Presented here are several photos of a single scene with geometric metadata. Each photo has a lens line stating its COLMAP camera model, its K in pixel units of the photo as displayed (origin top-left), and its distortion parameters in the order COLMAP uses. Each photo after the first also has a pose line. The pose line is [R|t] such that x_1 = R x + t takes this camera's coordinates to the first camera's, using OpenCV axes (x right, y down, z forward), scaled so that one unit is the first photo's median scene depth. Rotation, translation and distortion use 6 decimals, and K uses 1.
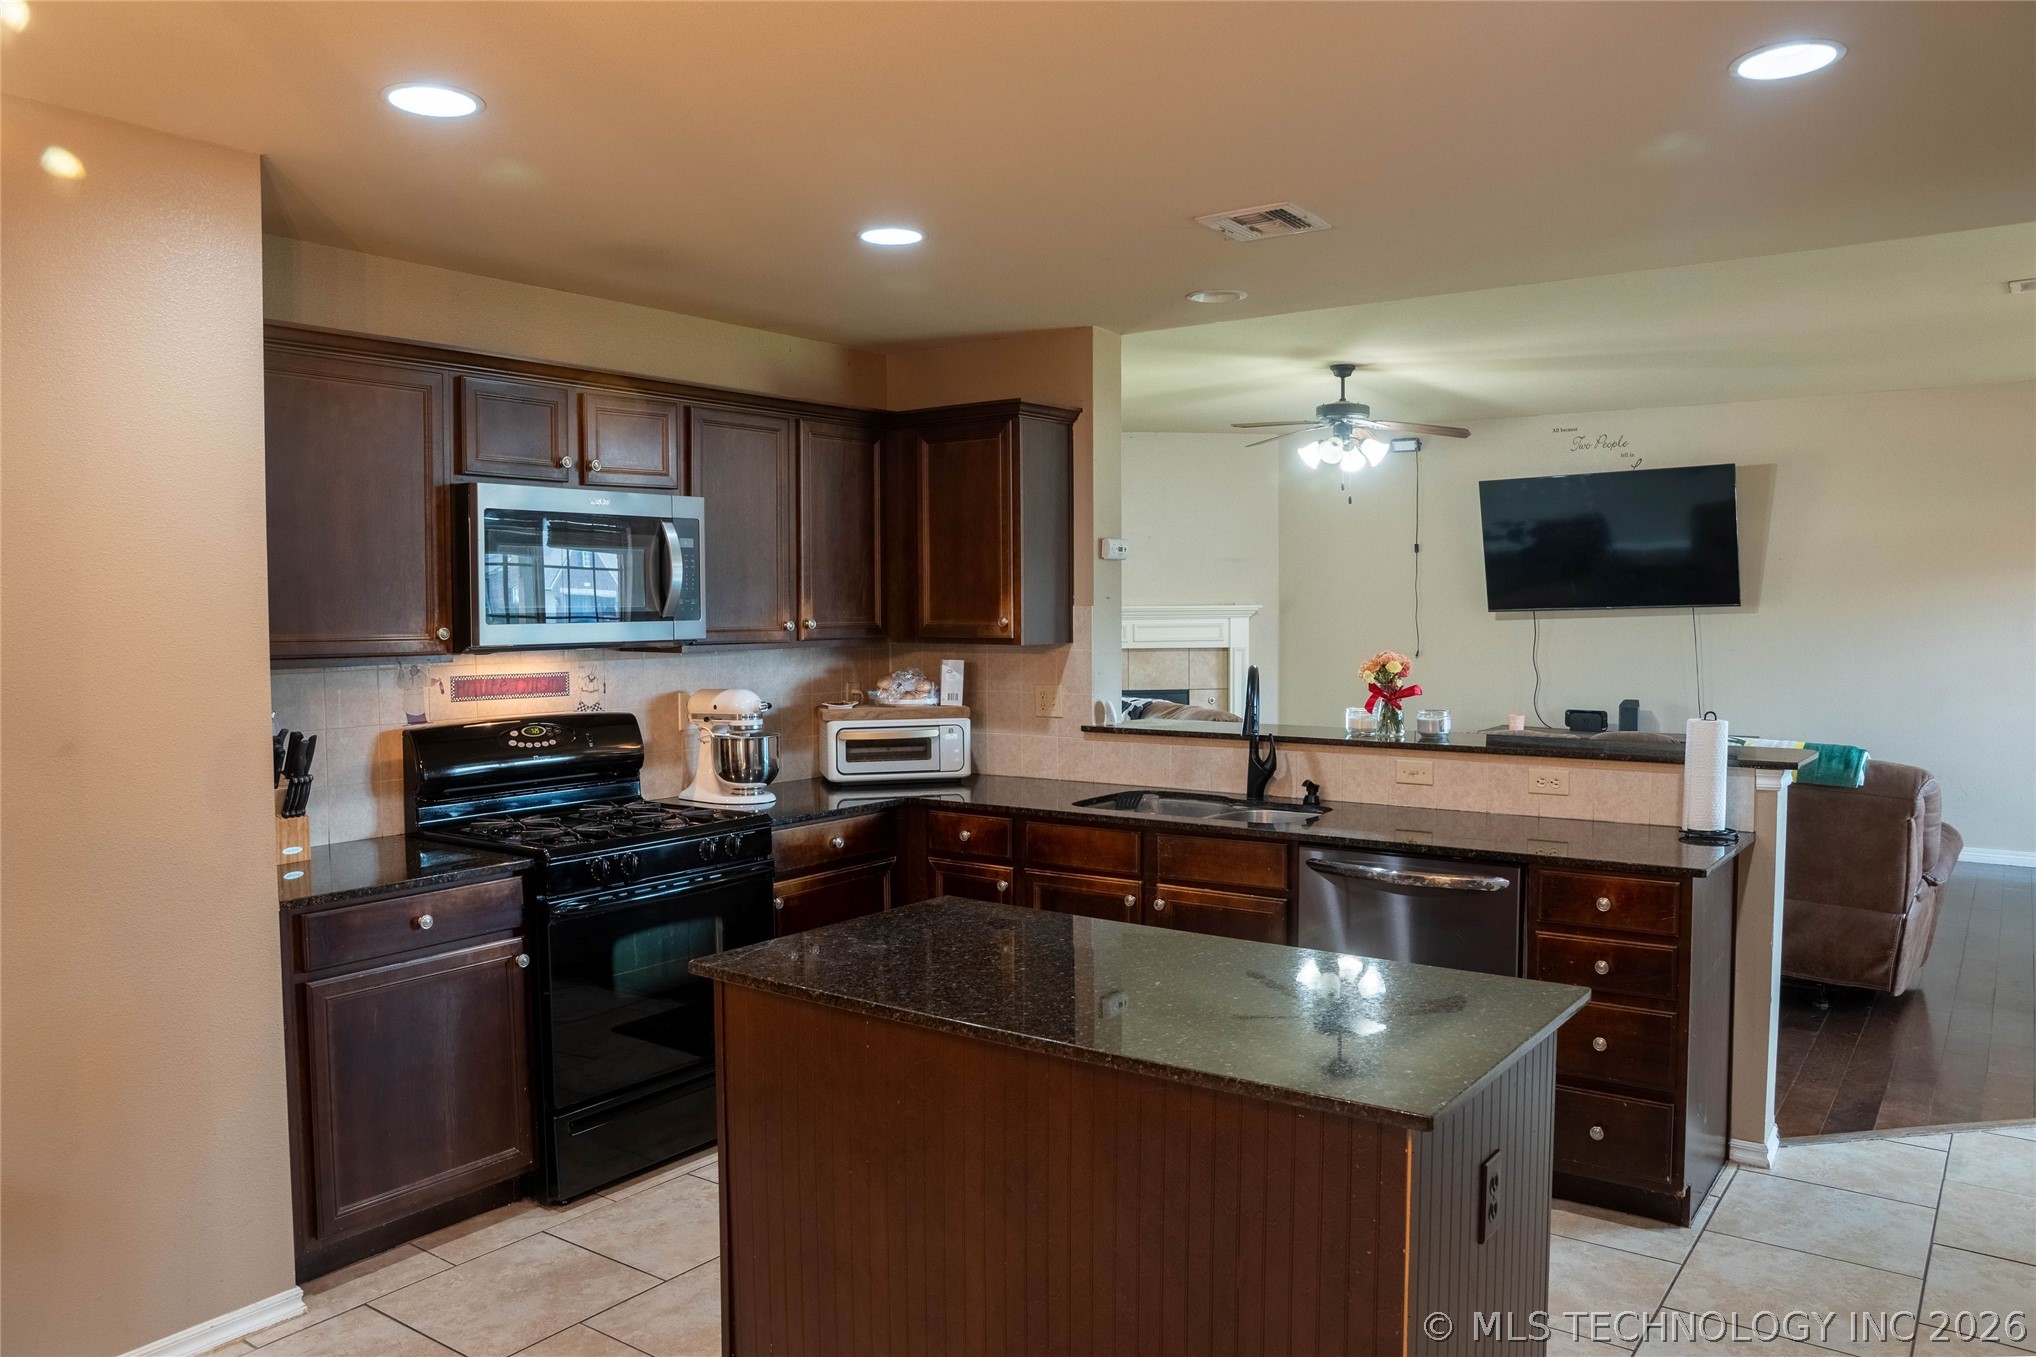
lens RADIAL K [[1456.5, 0, 1018.0], [0, 1456.5, 678.5], [0, 0, 1]] dist [-0.107201, 0.078637]
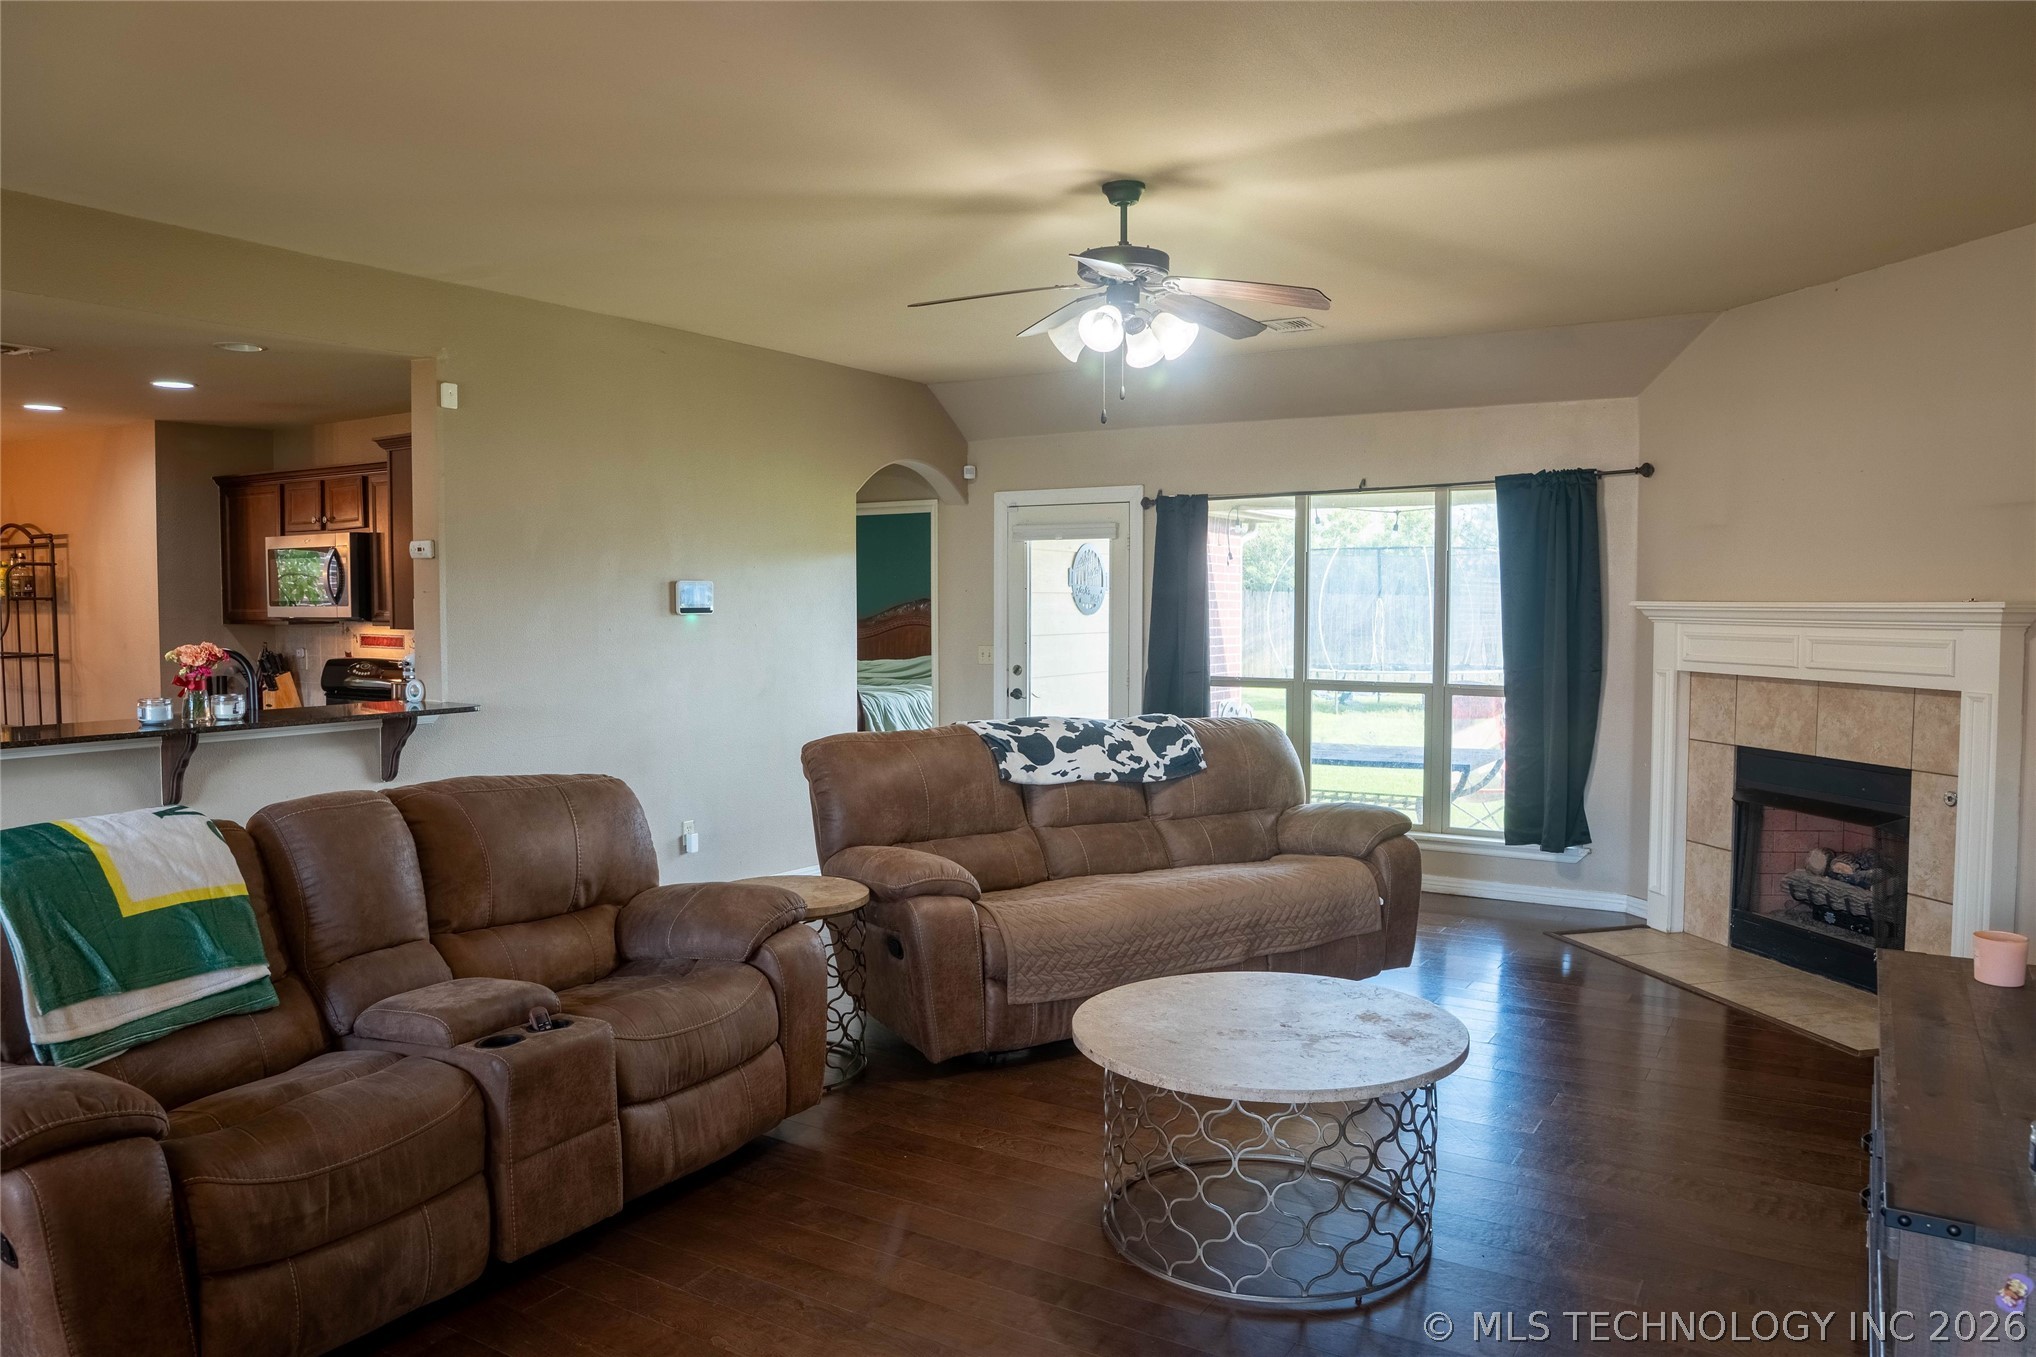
lens RADIAL K [[1393.9, 0, 1018.0], [0, 1393.9, 678.5], [0, 0, 1]] dist [-0.108218, 0.080348]
pose [[0.075603, 0.061224, -0.995257, 1.358542], [-0.051814, 0.997006, 0.057395, -0.084155], [0.995791, 0.047229, 0.078549, 1.587091]]
